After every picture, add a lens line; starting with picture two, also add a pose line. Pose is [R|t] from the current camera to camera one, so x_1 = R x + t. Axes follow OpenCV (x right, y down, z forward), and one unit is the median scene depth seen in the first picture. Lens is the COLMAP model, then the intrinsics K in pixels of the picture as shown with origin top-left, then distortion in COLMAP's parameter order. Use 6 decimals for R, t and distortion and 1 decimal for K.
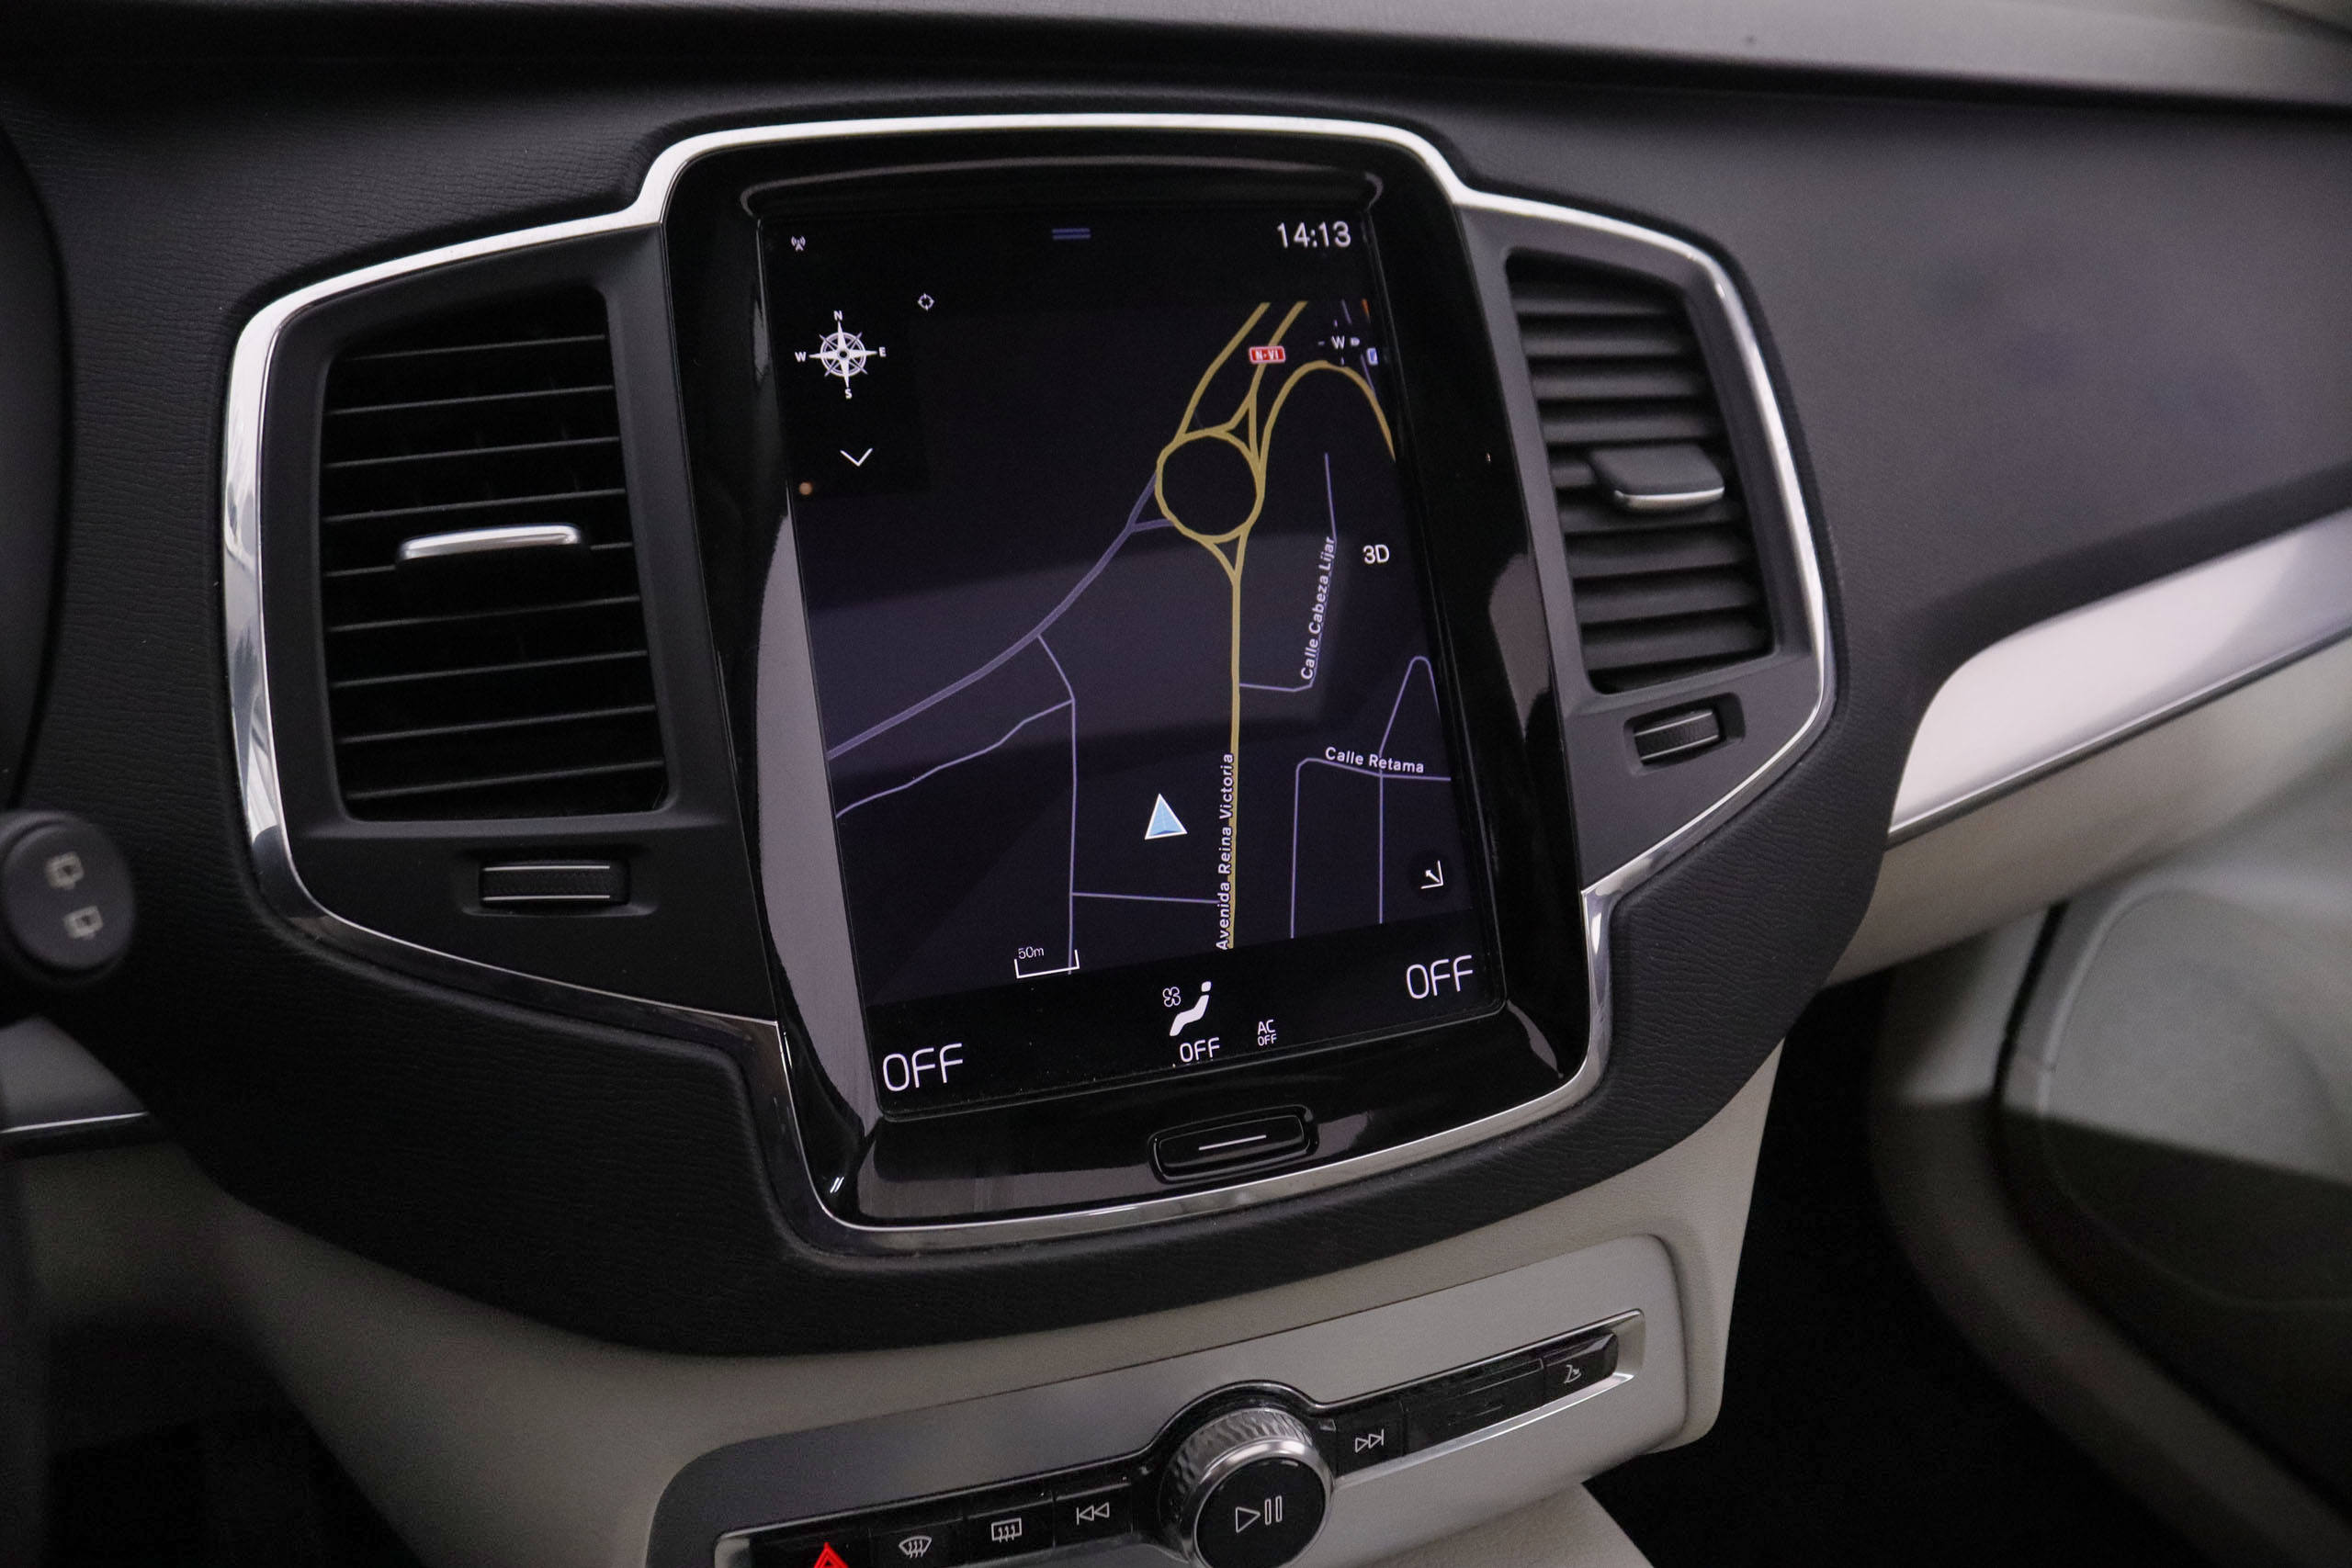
lens RADIAL K [[1842.3, 0, 1163.2], [0, 1842.3, 802.2], [0, 0, 1]] dist [-0.138686, 0.073934]
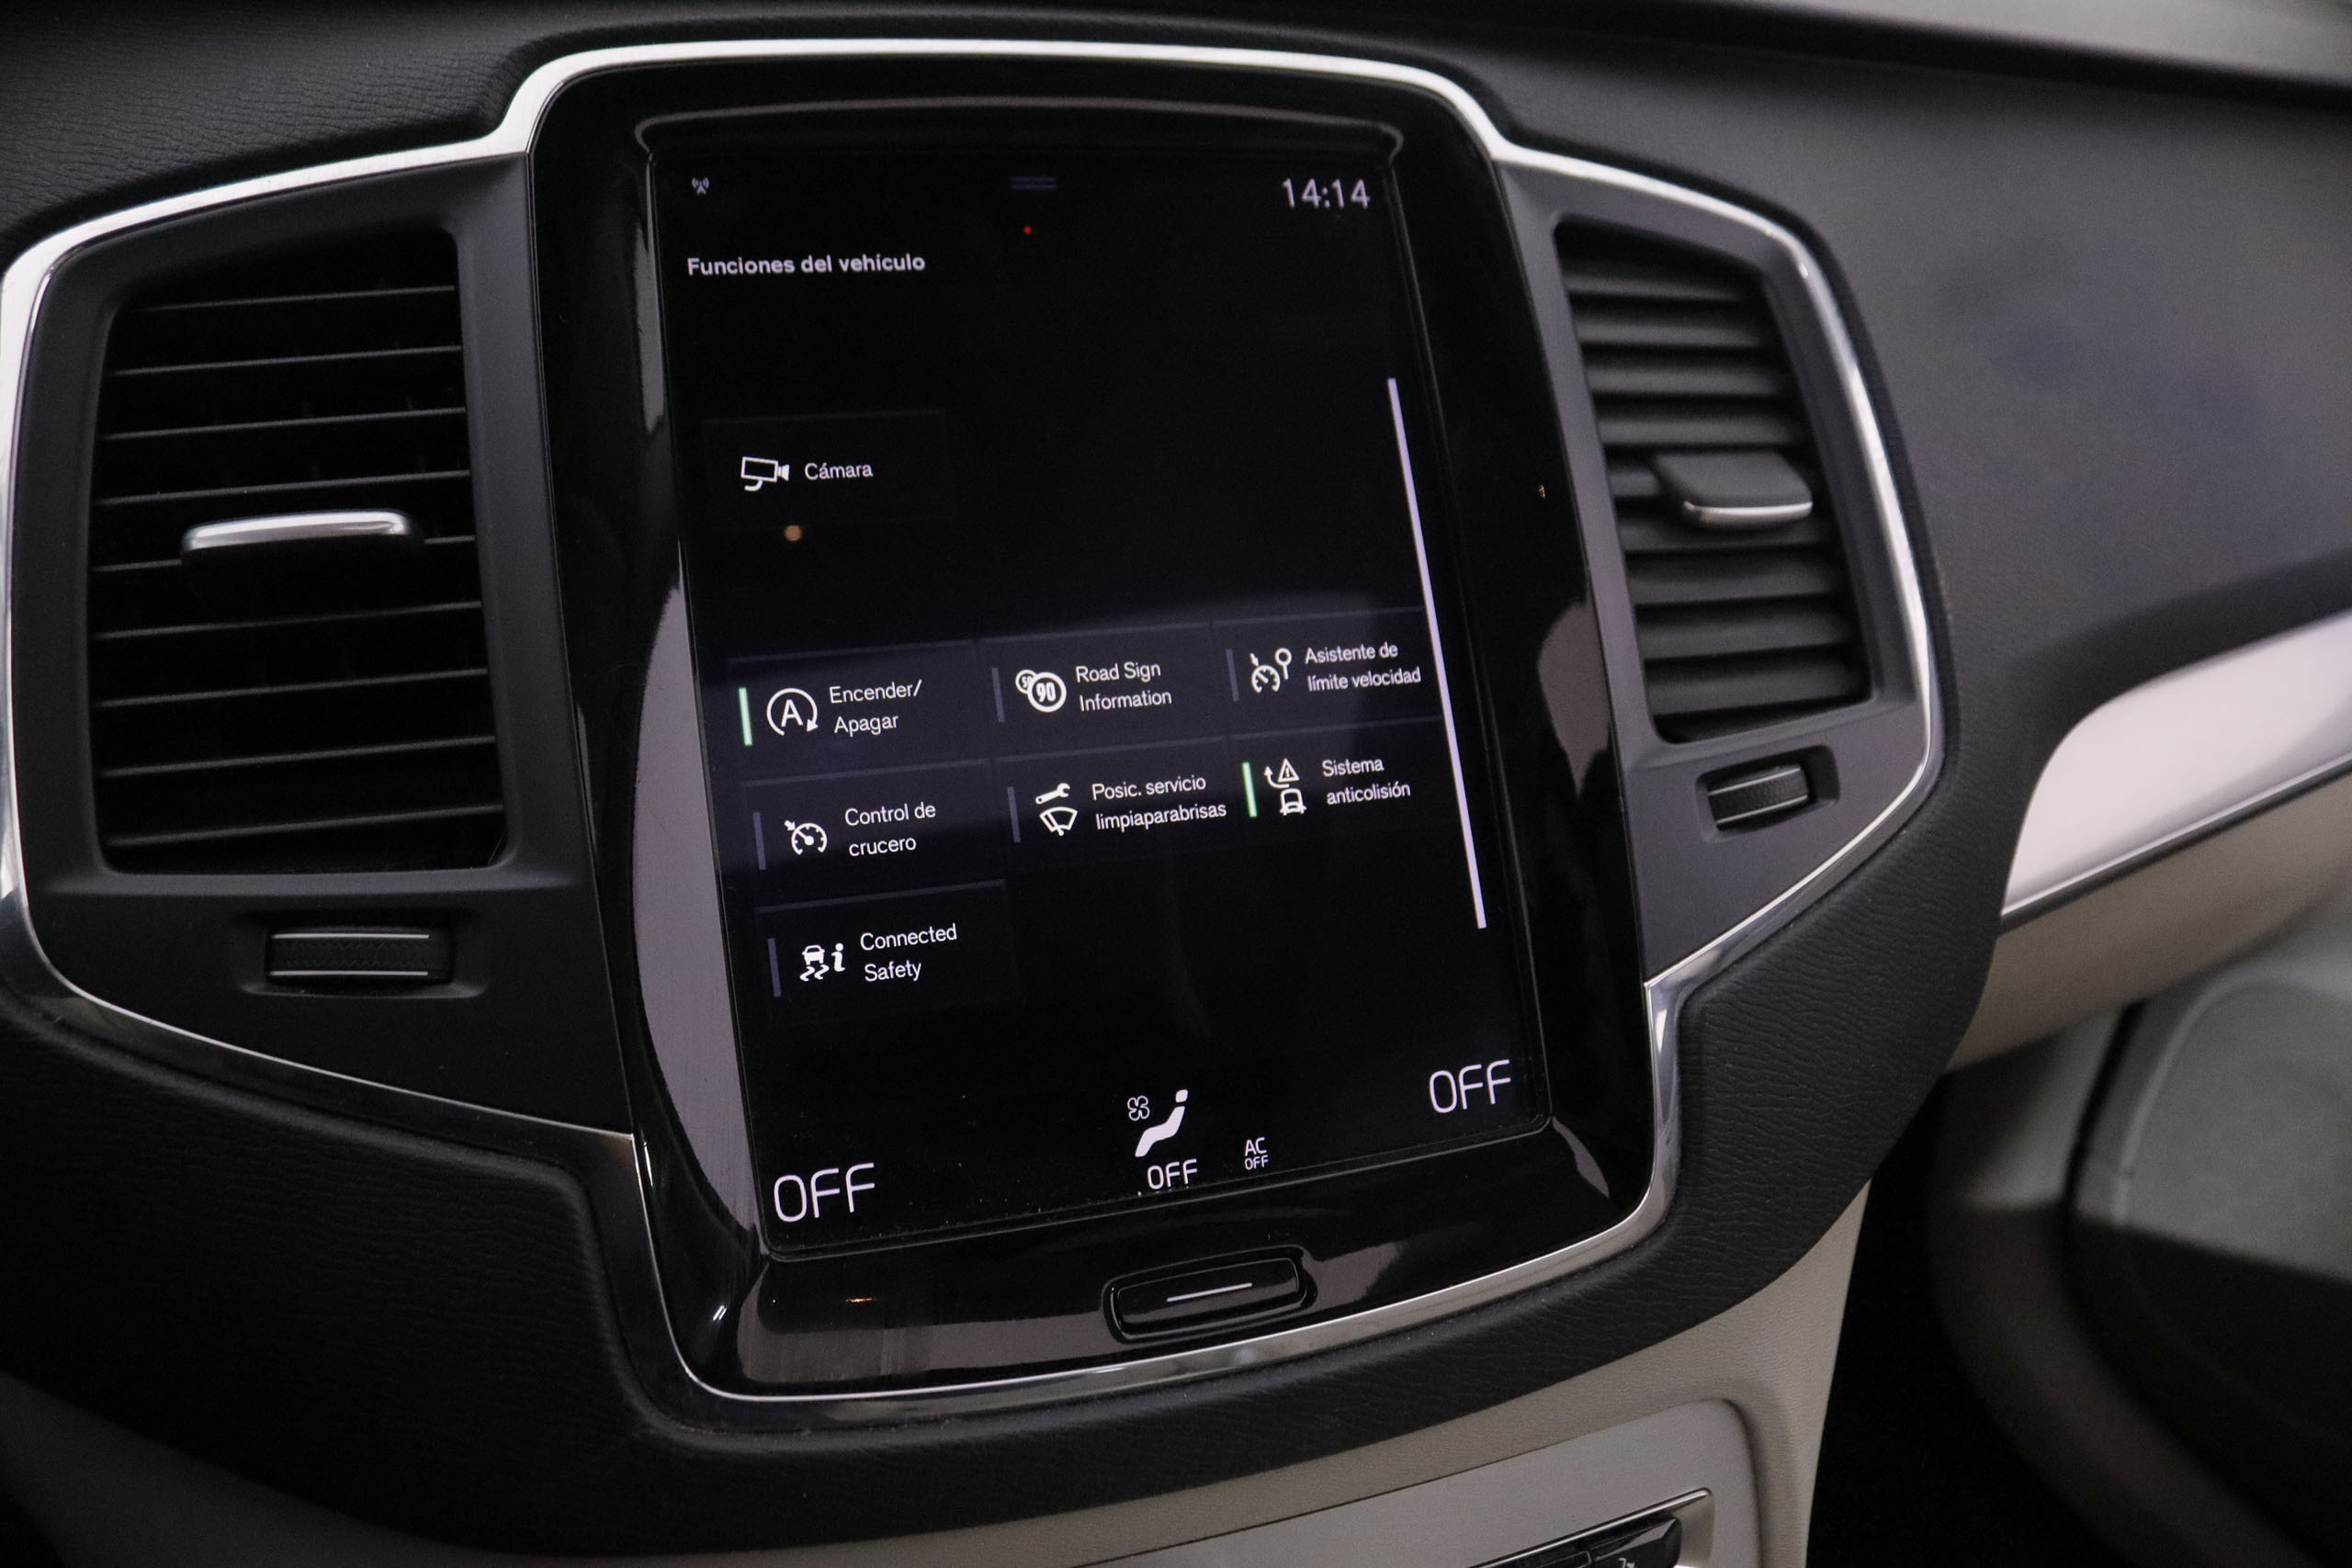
lens RADIAL K [[1842.3, 0, 1163.2], [0, 1842.3, 802.2], [0, 0, 1]] dist [-0.138686, 0.073934]
pose [[0.999802, 0.012754, -0.015267, 0.024642], [-0.013376, 0.999055, -0.041366, 0.004324], [0.014725, 0.041562, 0.999027, 0.177188]]
